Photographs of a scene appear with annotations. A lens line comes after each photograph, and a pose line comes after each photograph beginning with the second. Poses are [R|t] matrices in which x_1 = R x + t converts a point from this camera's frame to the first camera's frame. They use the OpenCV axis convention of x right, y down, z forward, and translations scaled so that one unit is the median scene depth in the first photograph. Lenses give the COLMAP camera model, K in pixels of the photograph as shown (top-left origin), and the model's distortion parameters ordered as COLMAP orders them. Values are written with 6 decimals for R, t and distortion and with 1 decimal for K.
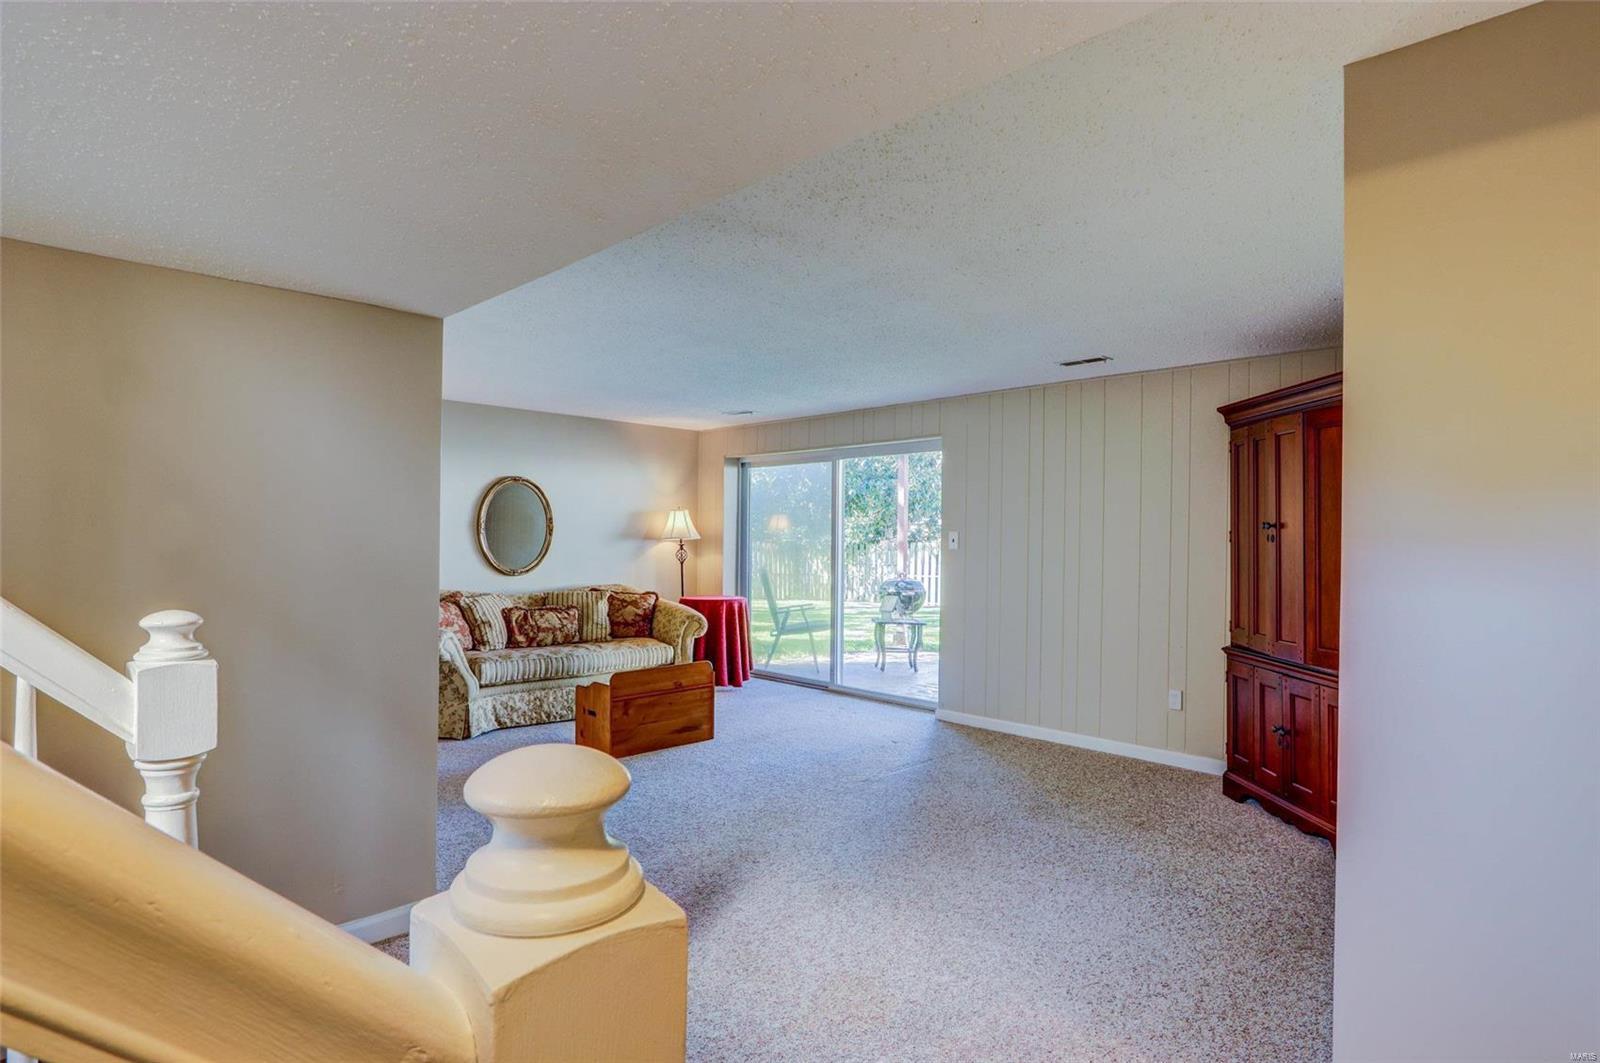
lens RADIAL K [[871.6, 0, 798.3], [0, 871.6, 525.7], [0, 0, 1]] dist [-0.017216, 0.003855]
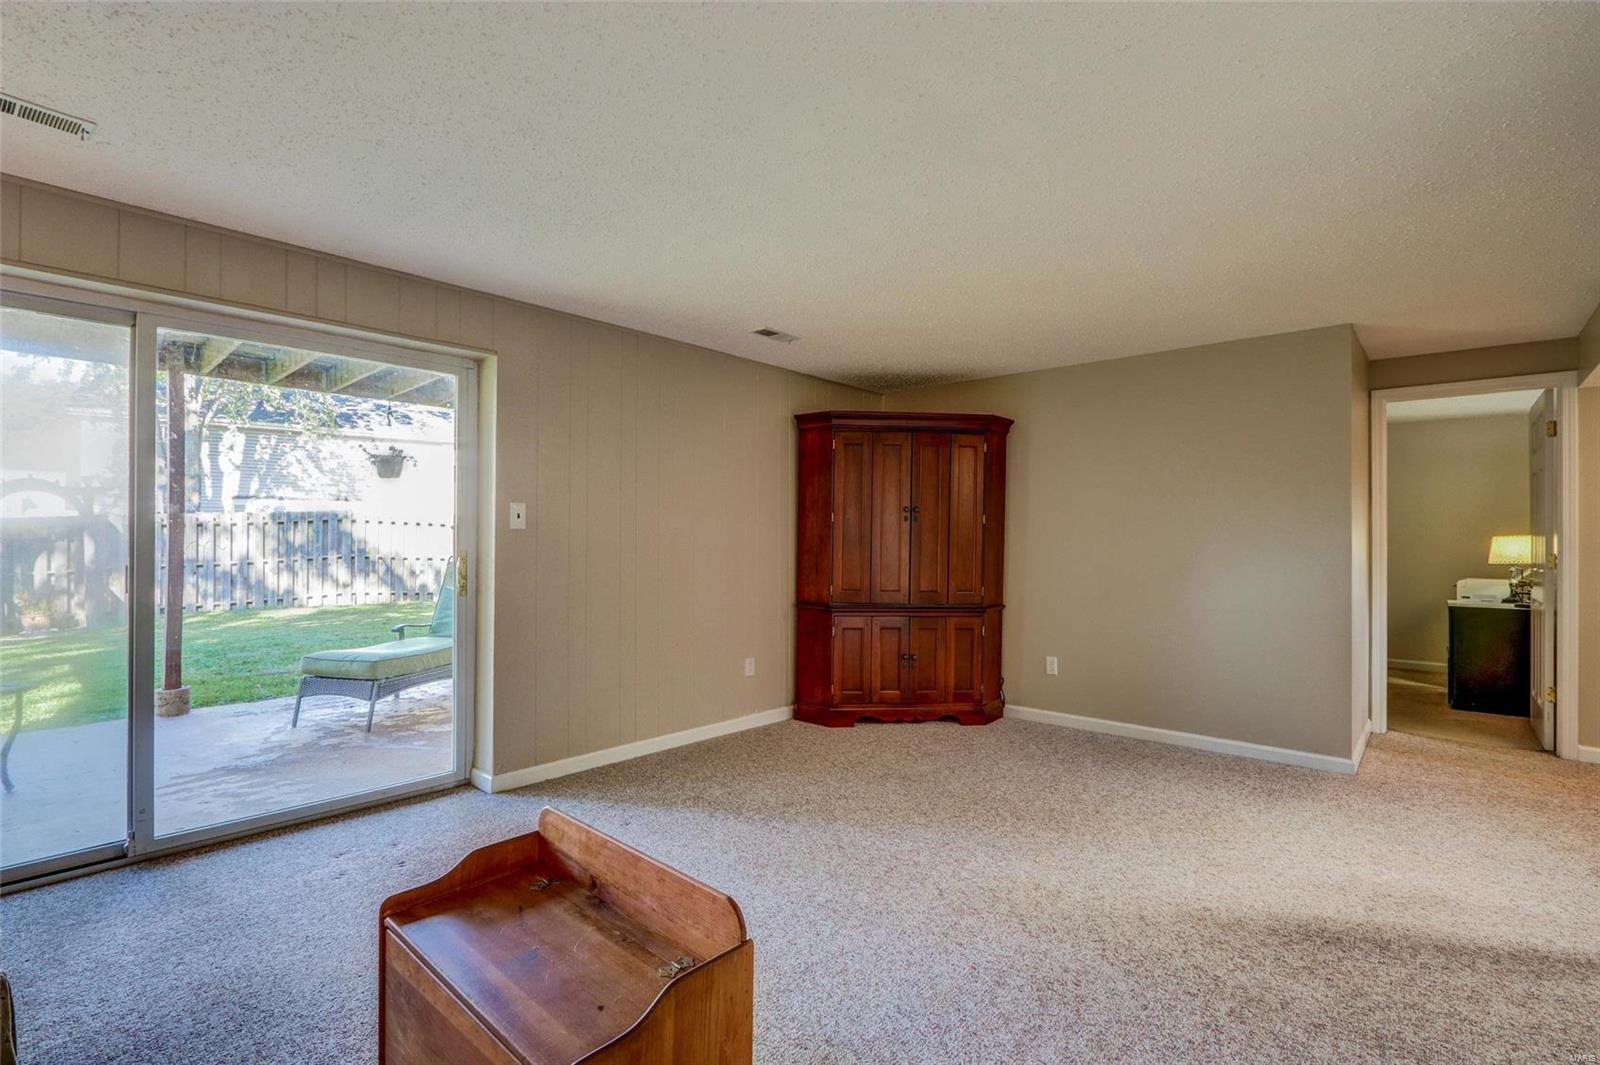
lens RADIAL K [[751.9, 0, 773.1], [0, 751.9, 524.4], [0, 0, 1]] dist [-0.013481, 0.000466]
pose [[-0.064991, 0.005053, 0.997873, -0.490372], [-0.013345, 0.999893, -0.005932, 0.025434], [-0.997797, -0.013702, -0.064916, 0.991656]]
